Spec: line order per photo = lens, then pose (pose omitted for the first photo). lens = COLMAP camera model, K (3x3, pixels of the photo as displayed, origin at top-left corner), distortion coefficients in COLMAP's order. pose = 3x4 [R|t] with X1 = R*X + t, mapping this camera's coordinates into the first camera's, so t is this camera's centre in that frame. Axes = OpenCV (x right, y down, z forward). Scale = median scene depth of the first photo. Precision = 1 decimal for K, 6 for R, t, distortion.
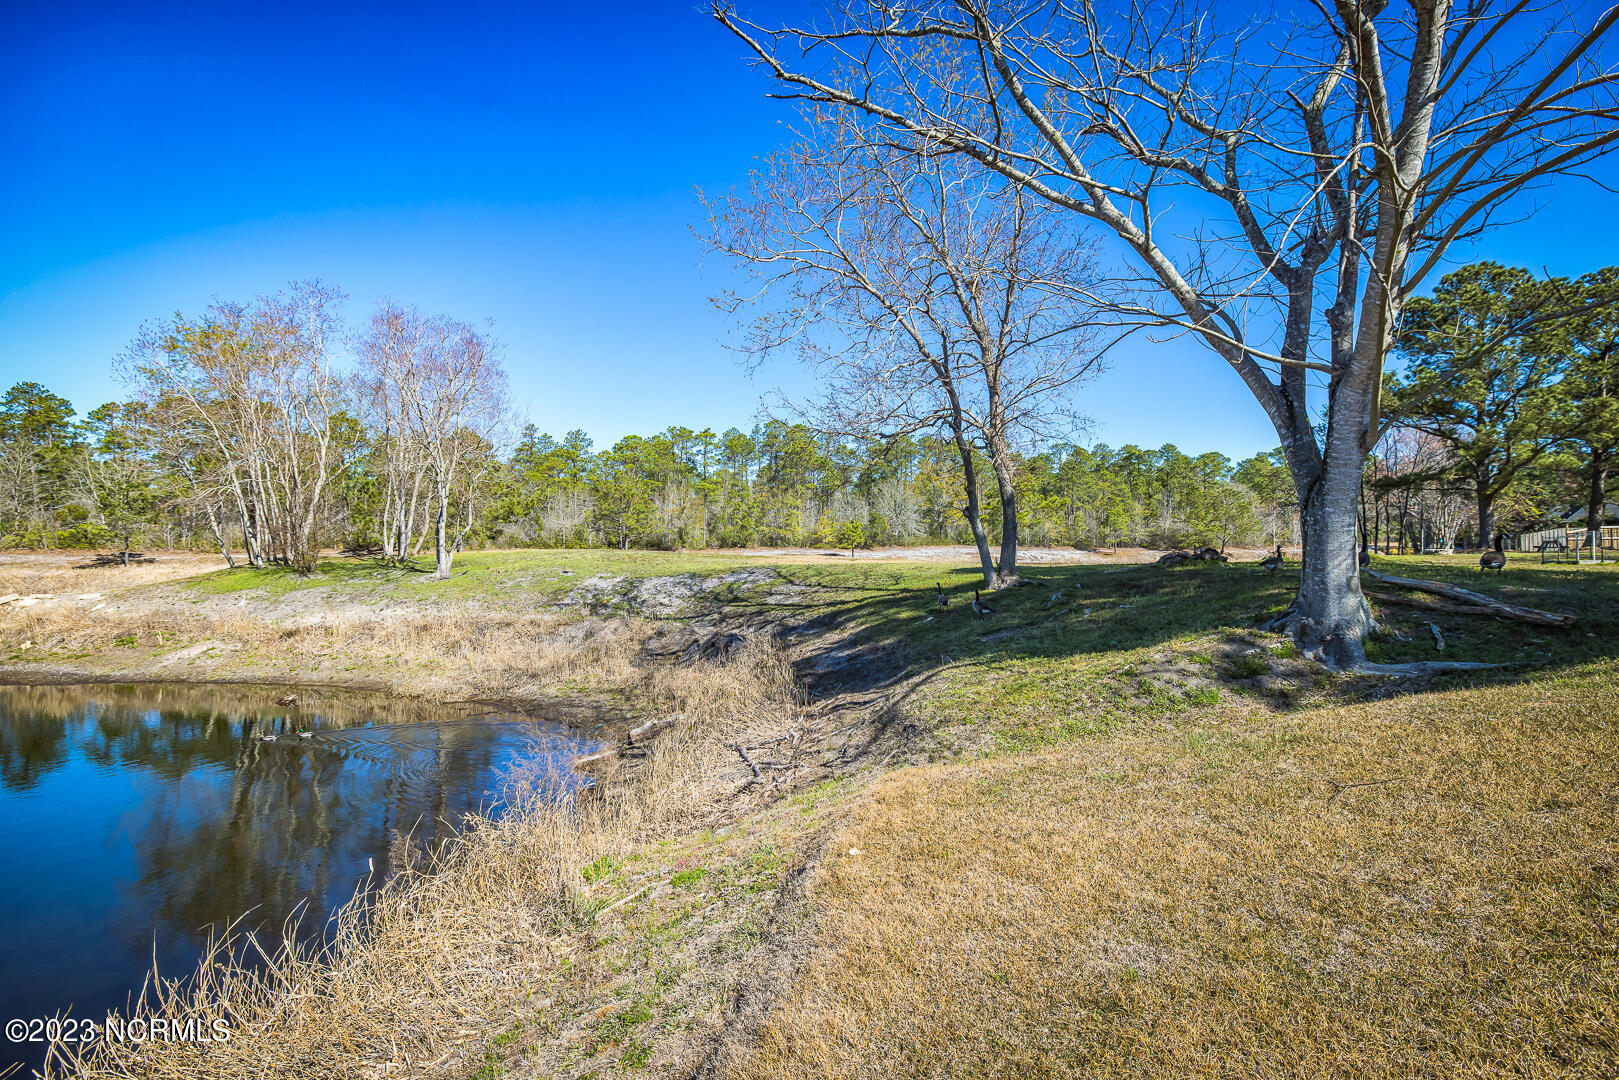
lens RADIAL K [[818.5, 0, 809.8], [0, 818.5, 537.8], [0, 0, 1]] dist [-0.002499, 0.000011]
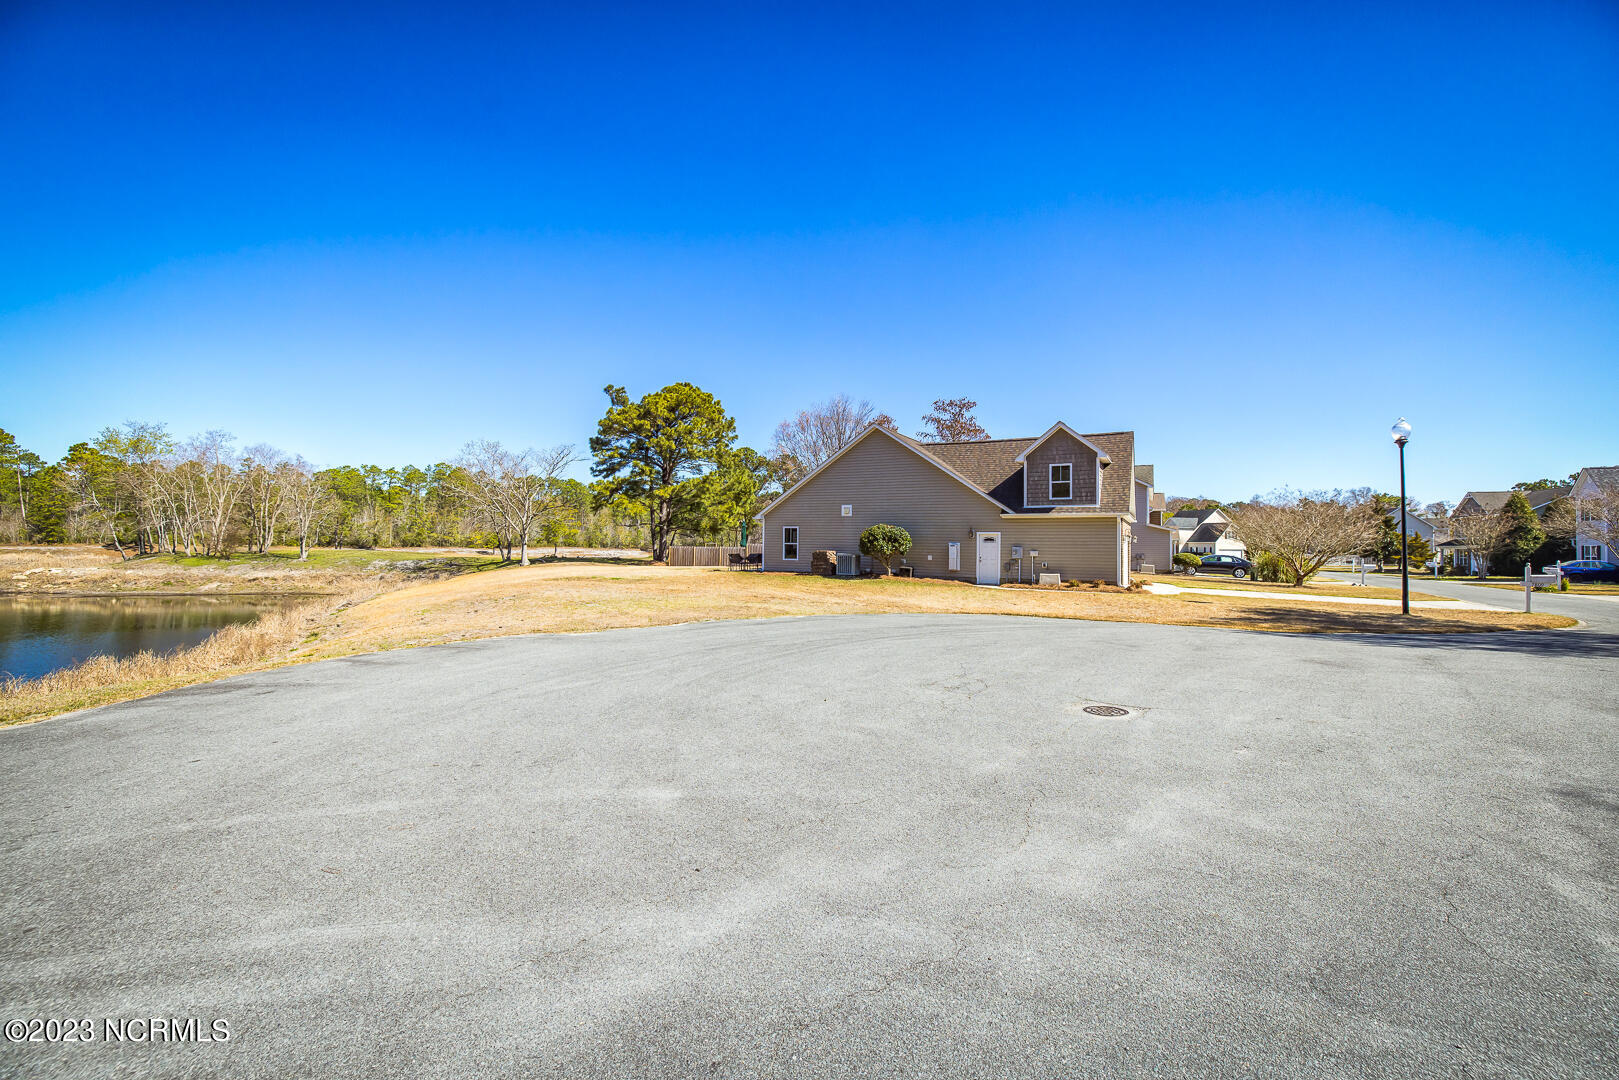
lens RADIAL K [[674.3, 0, 810.2], [0, 674.3, 537.5], [0, 0, 1]] dist [-0.000048, -0.000058]
pose [[0.893694, 0.021379, 0.448167, 0.044238], [-0.021168, 0.999761, -0.005480, -0.060954], [-0.448177, -0.004589, 0.893933, -2.093494]]
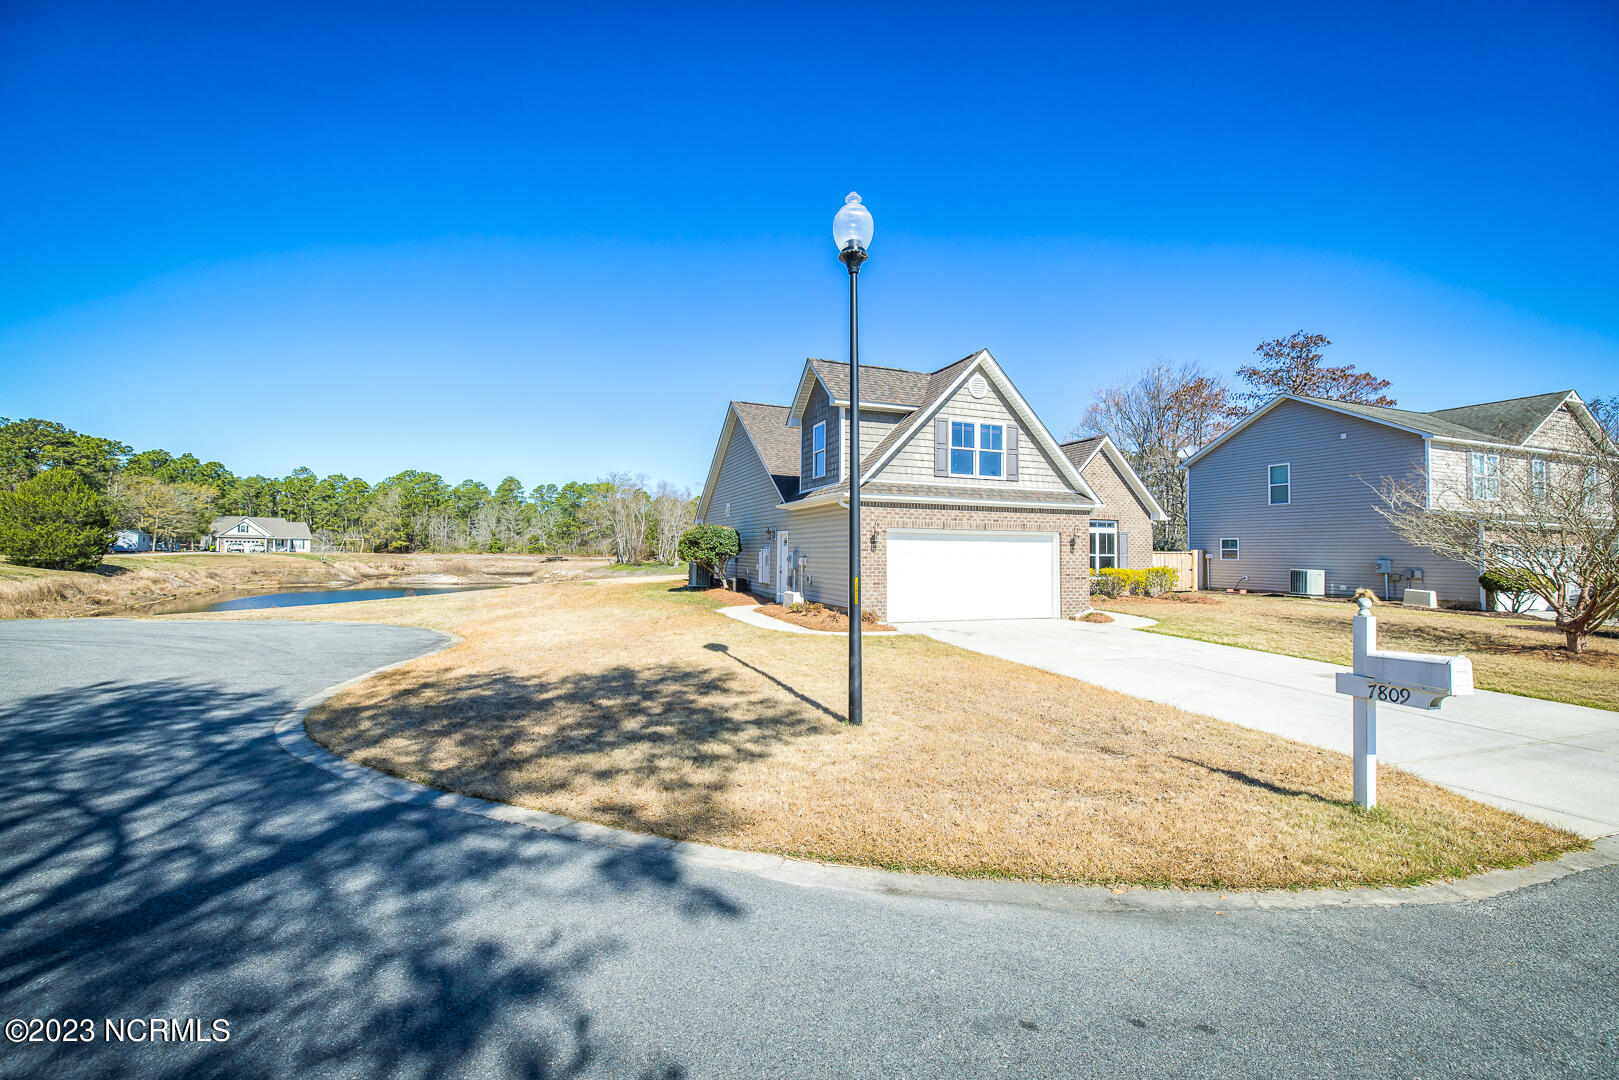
lens RADIAL K [[674.3, 0, 810.2], [0, 674.3, 537.5], [0, 0, 1]] dist [-0.000048, -0.000058]
pose [[0.967940, 0.010291, -0.250972, 1.001894], [-0.013651, 0.999839, -0.011648, -0.065877], [0.250812, 0.014700, 0.967924, -1.992358]]
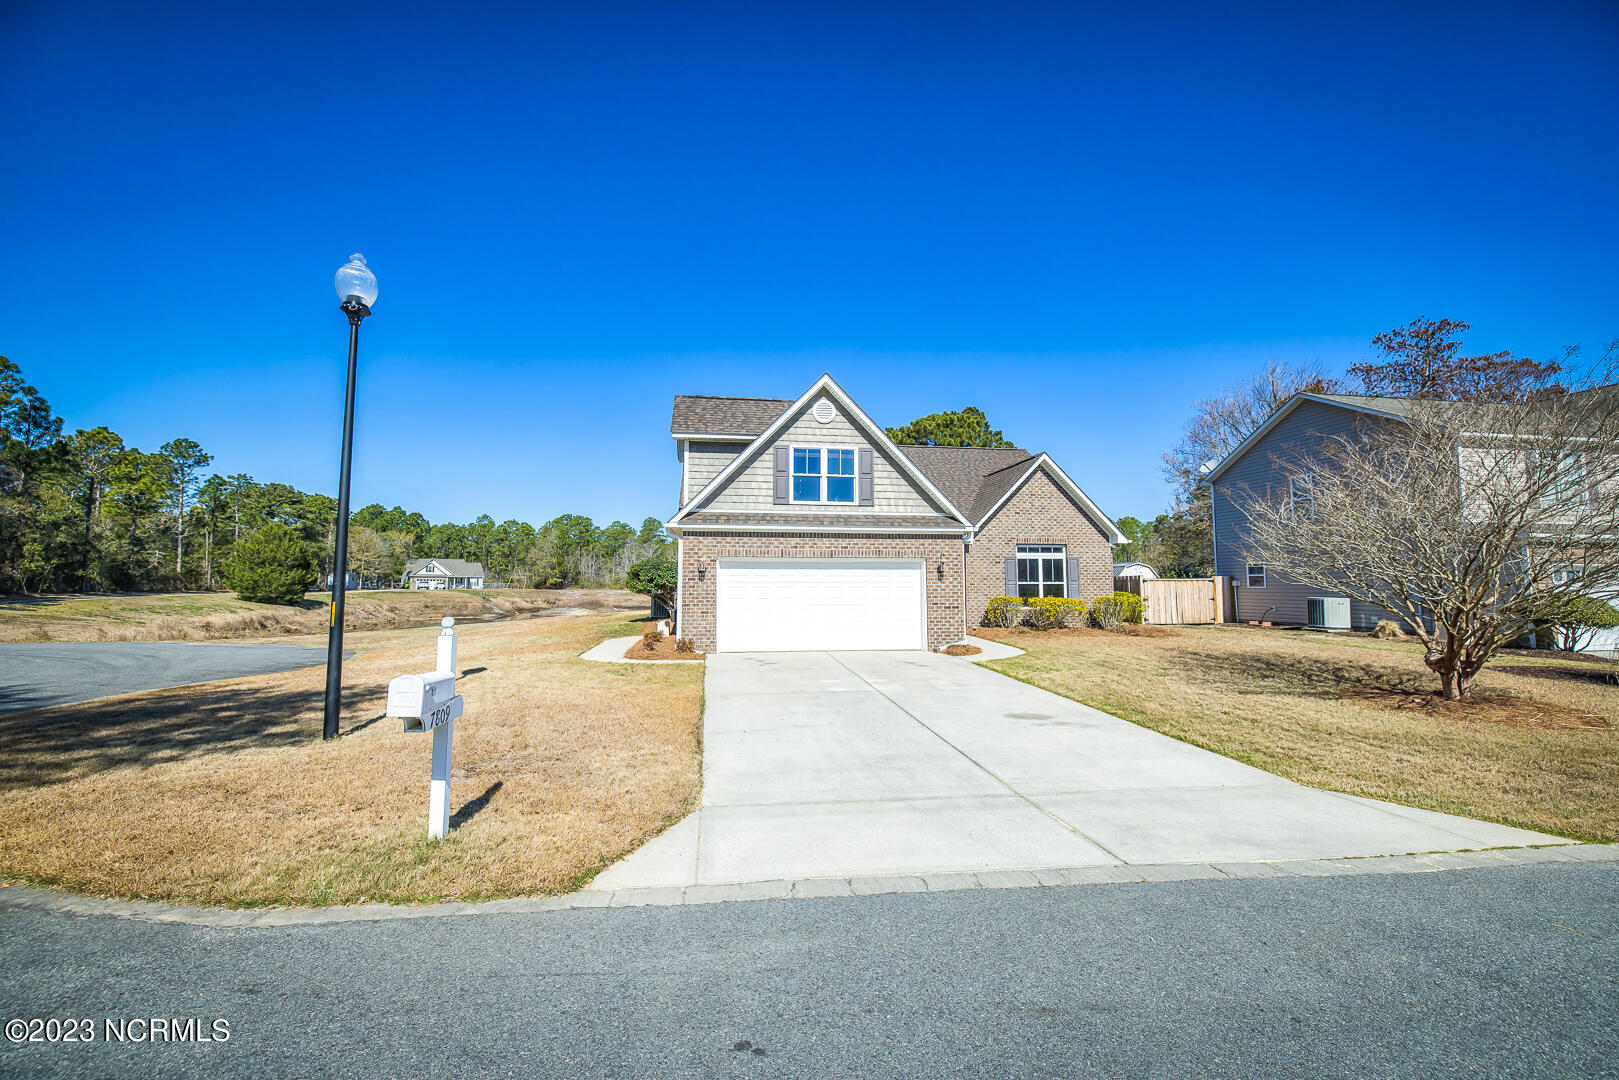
lens RADIAL K [[674.3, 0, 810.2], [0, 674.3, 537.5], [0, 0, 1]] dist [-0.000048, -0.000058]
pose [[0.888445, -0.025577, -0.458270, 1.266256], [-0.001842, 0.998239, -0.059286, -0.064168], [0.458980, 0.053516, 0.886833, -1.893156]]
